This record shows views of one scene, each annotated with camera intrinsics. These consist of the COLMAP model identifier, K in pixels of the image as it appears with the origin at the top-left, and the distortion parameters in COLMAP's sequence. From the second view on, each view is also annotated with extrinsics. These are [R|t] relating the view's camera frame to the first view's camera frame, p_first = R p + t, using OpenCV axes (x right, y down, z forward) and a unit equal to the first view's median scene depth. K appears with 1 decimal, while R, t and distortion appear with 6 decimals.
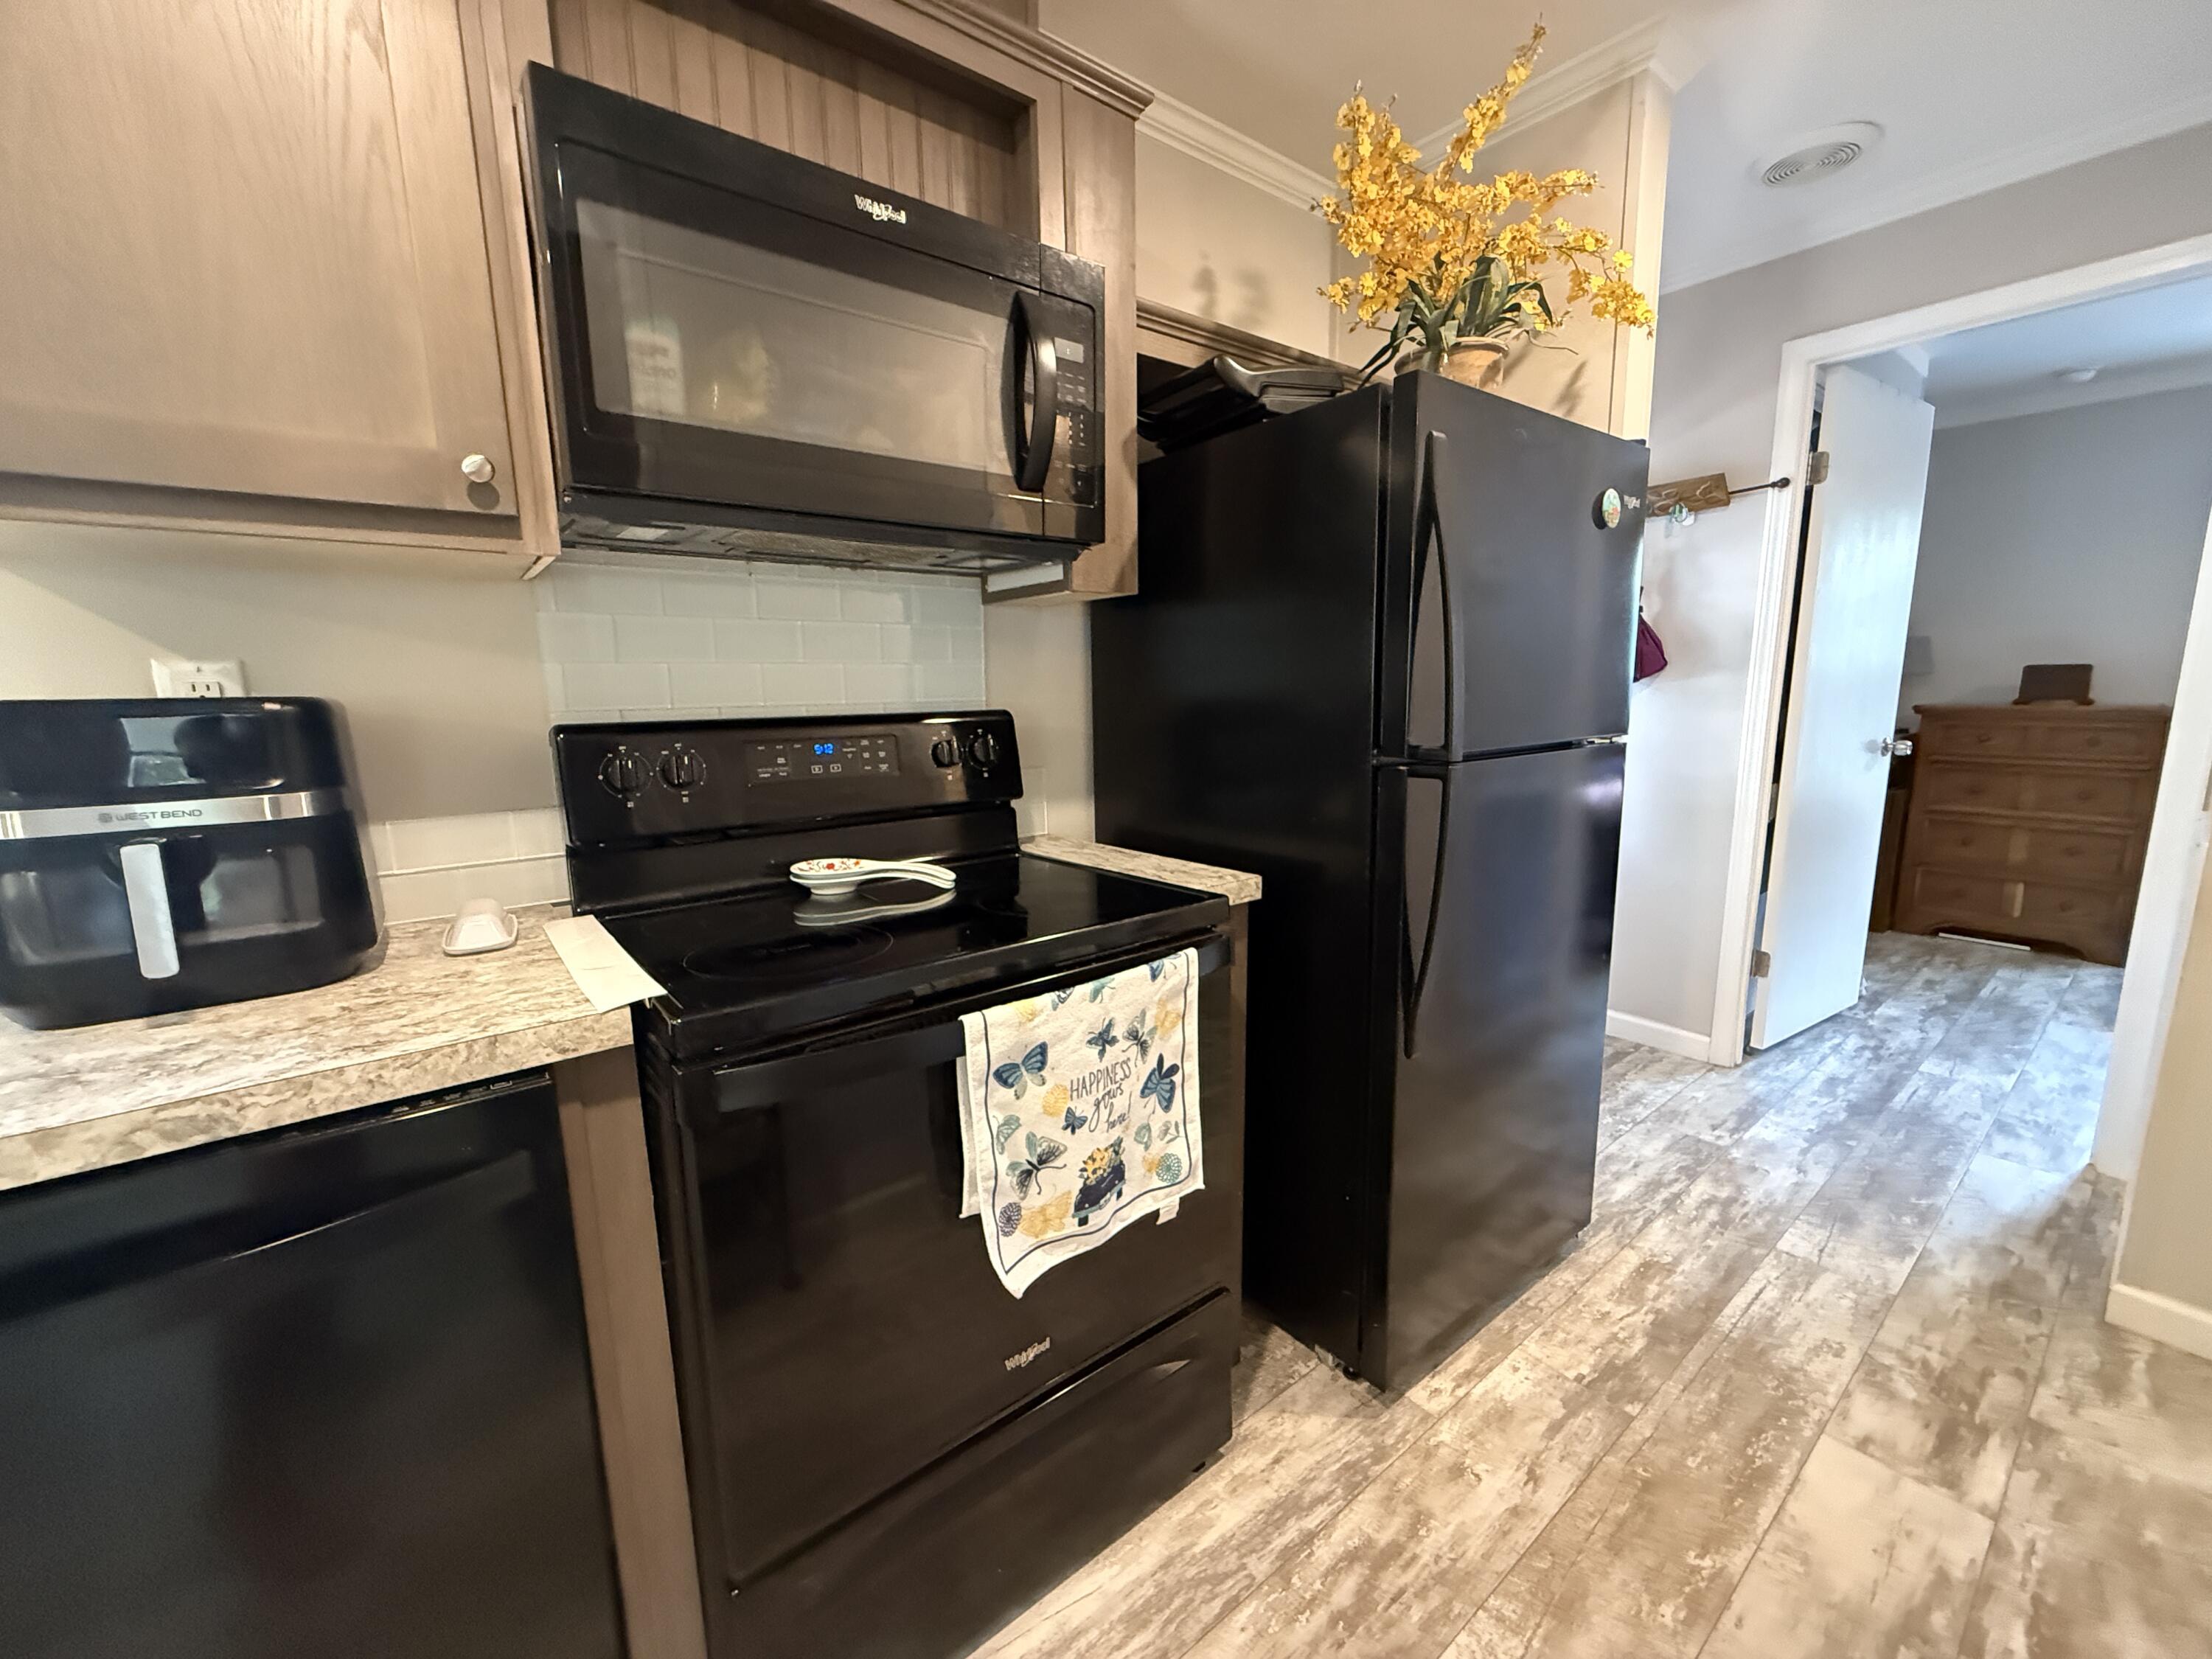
lens RADIAL K [[882.5, 0, 1100.6], [0, 882.5, 830.9], [0, 0, 1]] dist [0.000460, 0.000003]
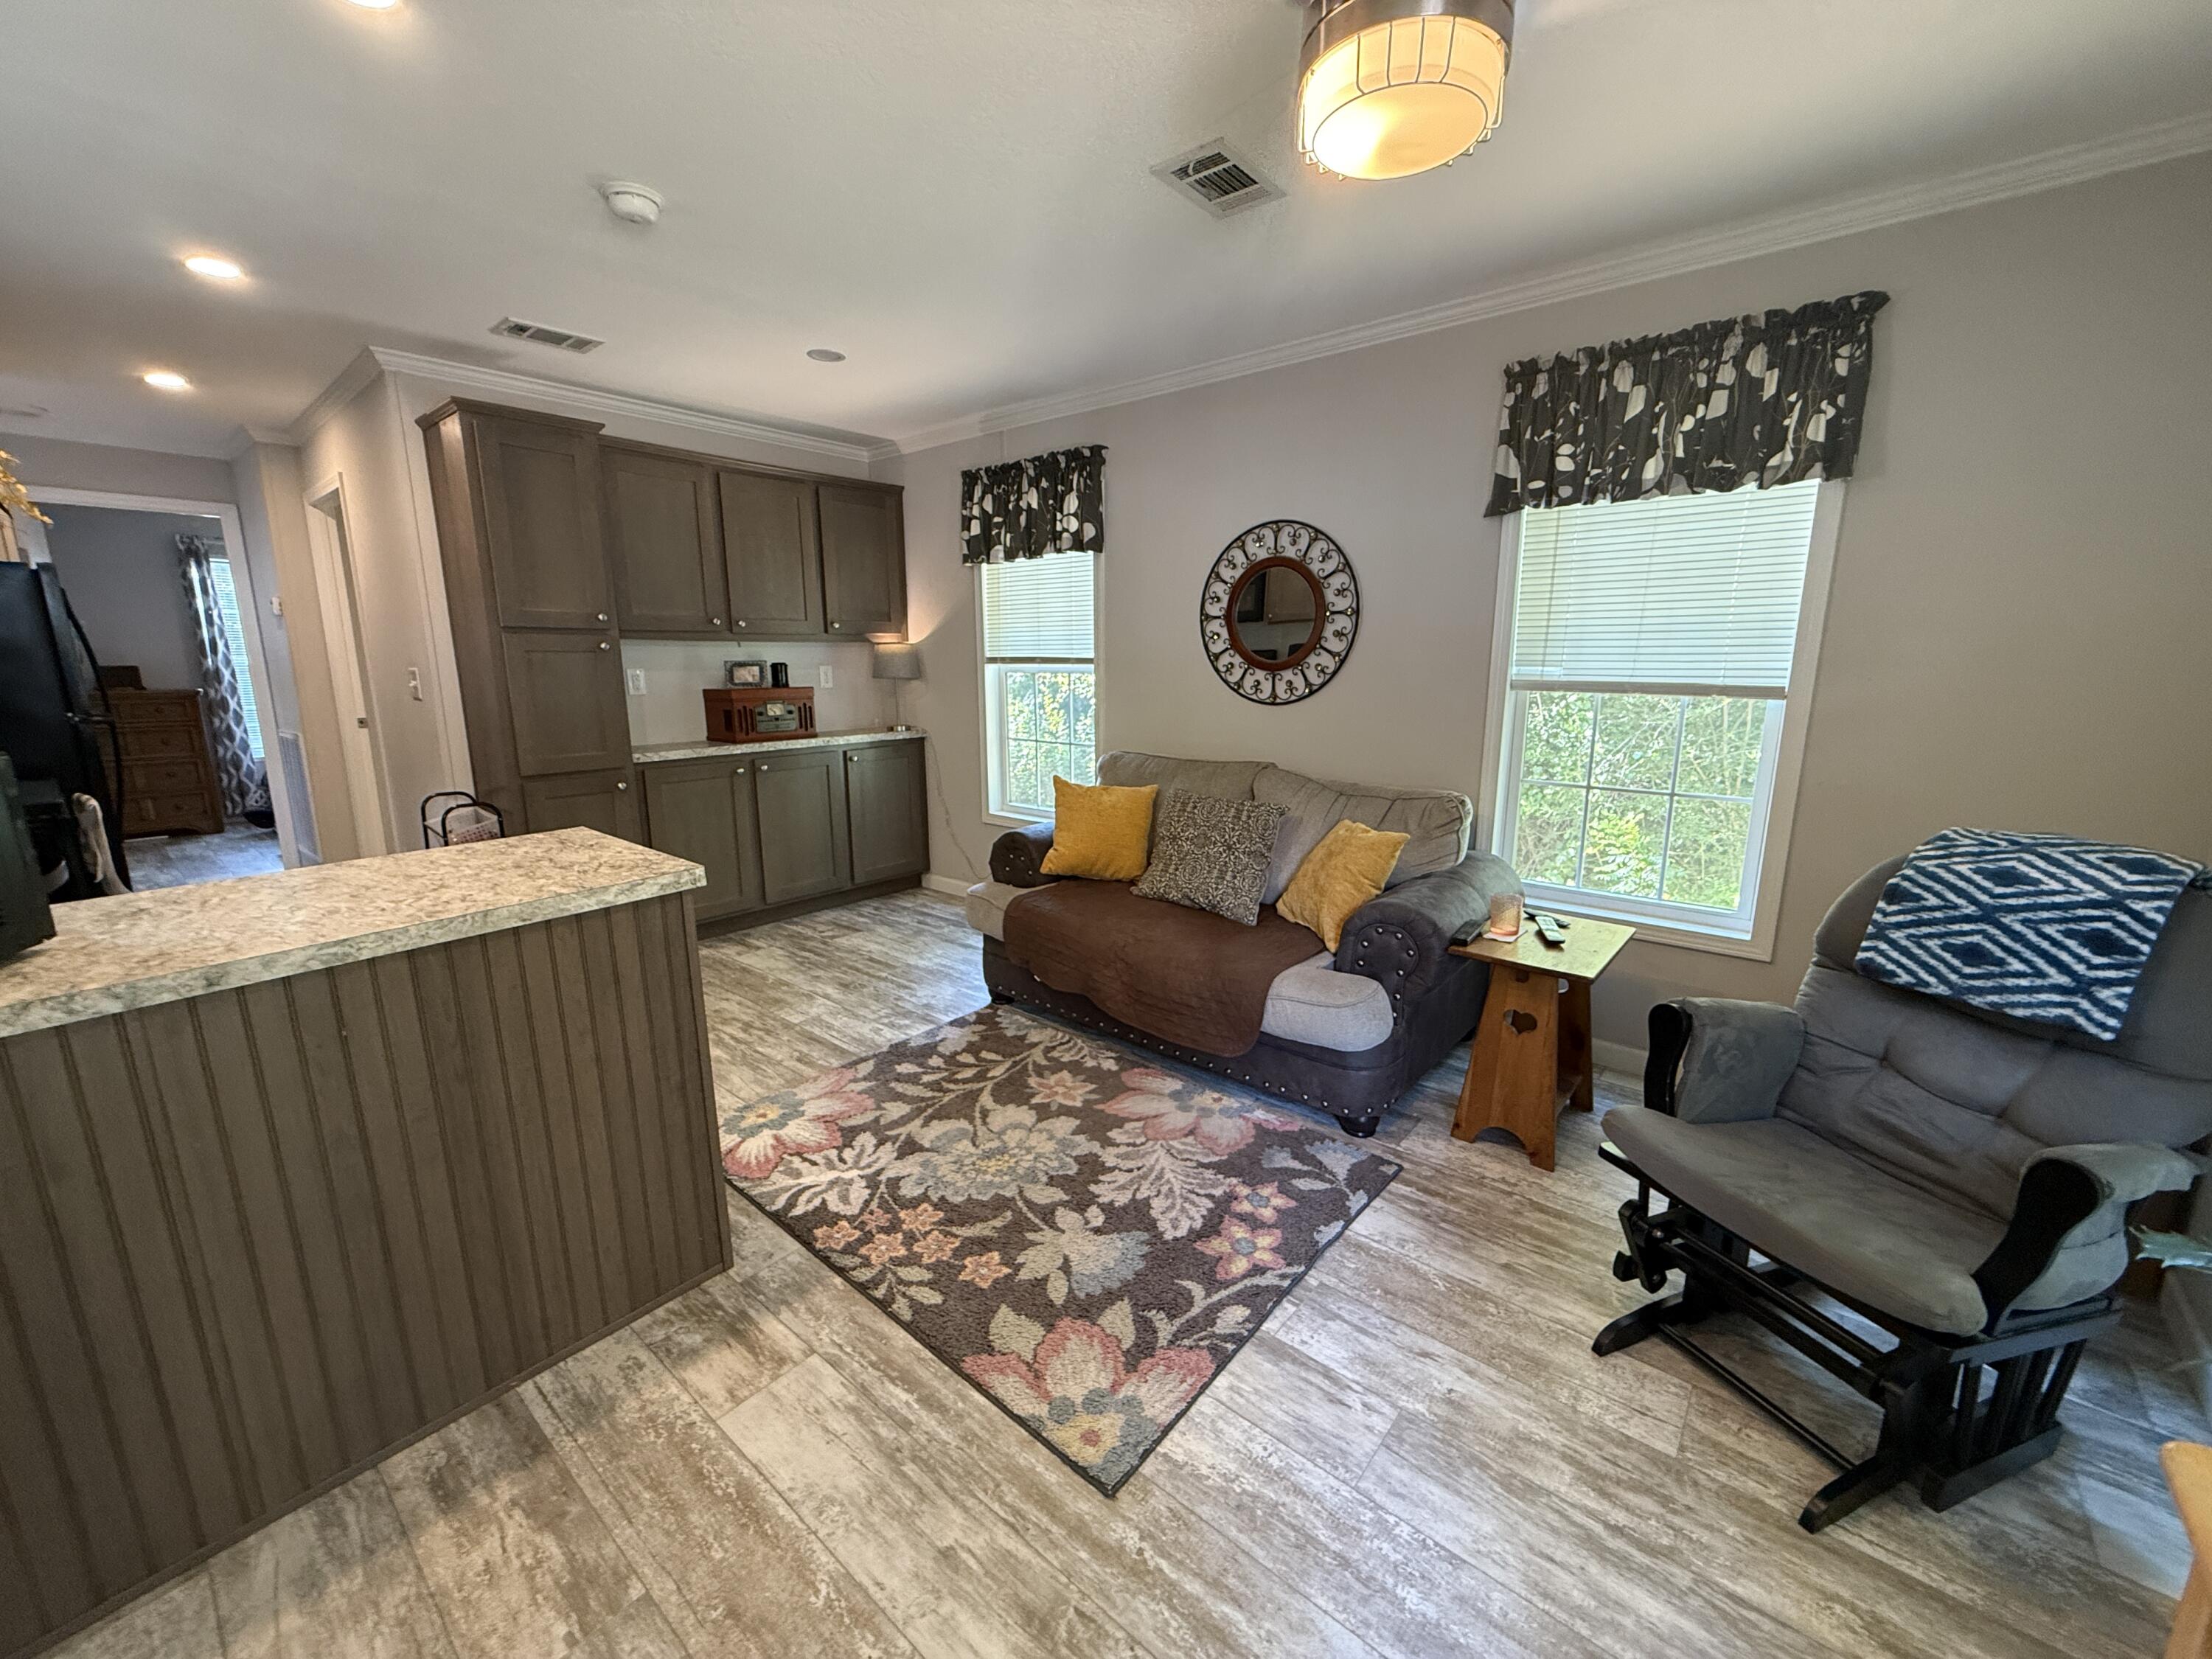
lens RADIAL K [[882.5, 0, 1100.6], [0, 882.5, 830.0], [0, 0, 1]] dist [0.000460, 0.000003]
pose [[-0.202686, -0.176975, 0.963119, -2.531903], [0.162659, 0.963785, 0.211329, 0.150489], [-0.965640, 0.199493, -0.166559, -1.192259]]
